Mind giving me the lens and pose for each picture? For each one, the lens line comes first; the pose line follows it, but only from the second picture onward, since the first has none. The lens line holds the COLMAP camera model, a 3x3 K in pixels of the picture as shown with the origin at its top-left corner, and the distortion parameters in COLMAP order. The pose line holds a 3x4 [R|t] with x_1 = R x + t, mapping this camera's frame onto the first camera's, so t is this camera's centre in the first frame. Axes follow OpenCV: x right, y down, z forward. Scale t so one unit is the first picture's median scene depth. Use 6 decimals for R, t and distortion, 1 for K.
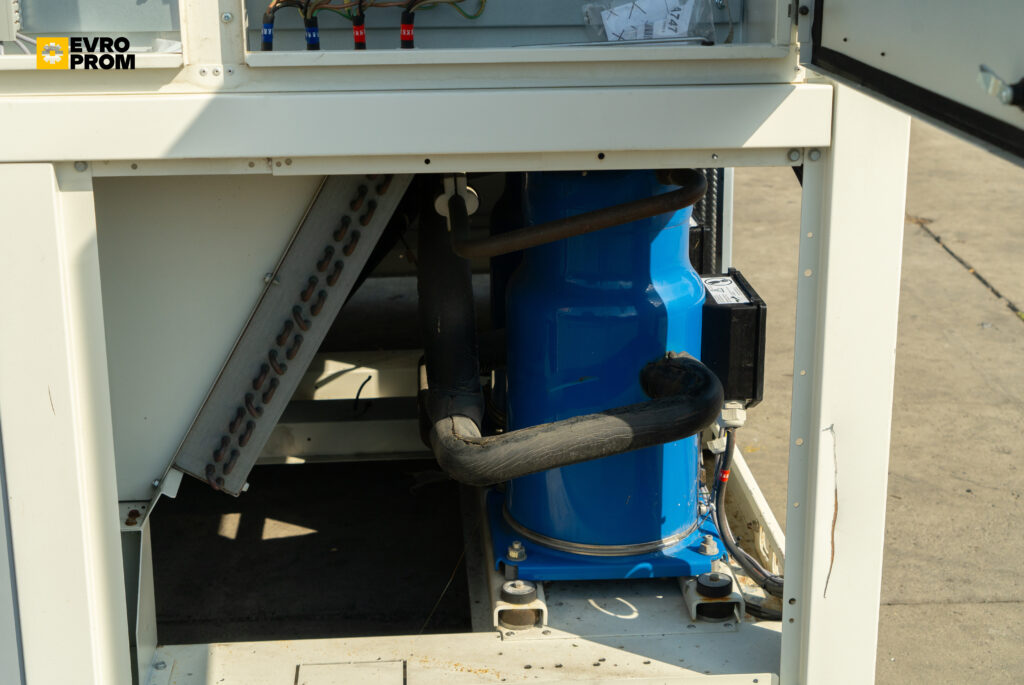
lens RADIAL K [[1692.7, 0, 512.0], [0, 1692.7, 342.5], [0, 0, 1]] dist [0.002101, 0.101678]
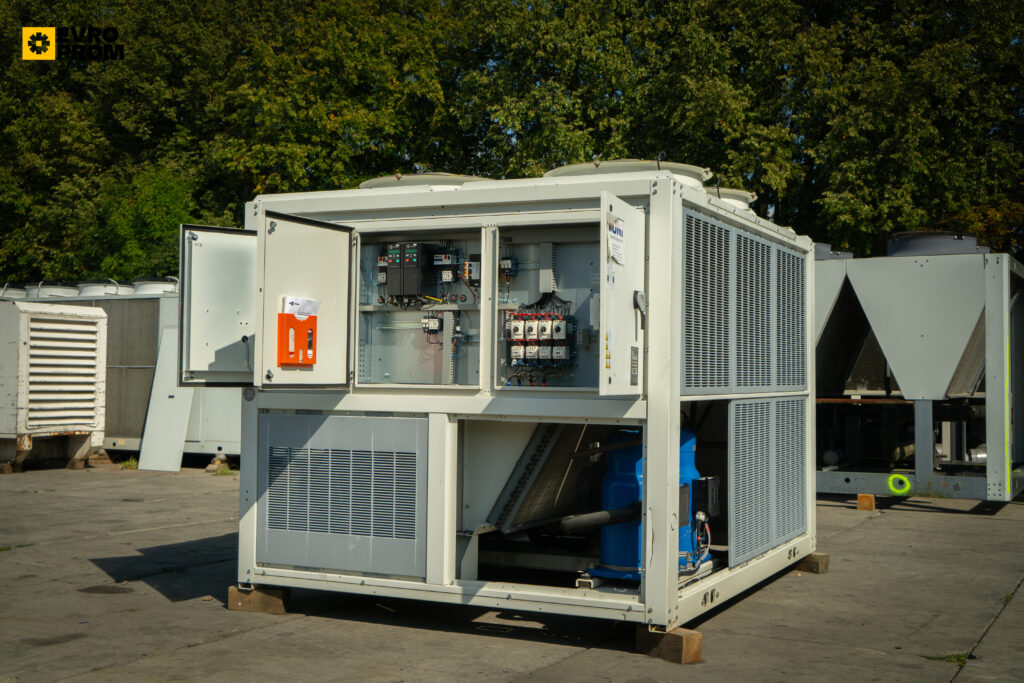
lens RADIAL K [[1259.5, 0, 512.0], [0, 1259.5, 341.5], [0, 0, 1]] dist [-0.030538, -0.020411]
pose [[0.872037, 0.006302, -0.489400, 0.998011], [-0.164172, 0.945754, -0.280352, 0.410185], [0.461085, 0.324823, 0.825766, -1.050368]]
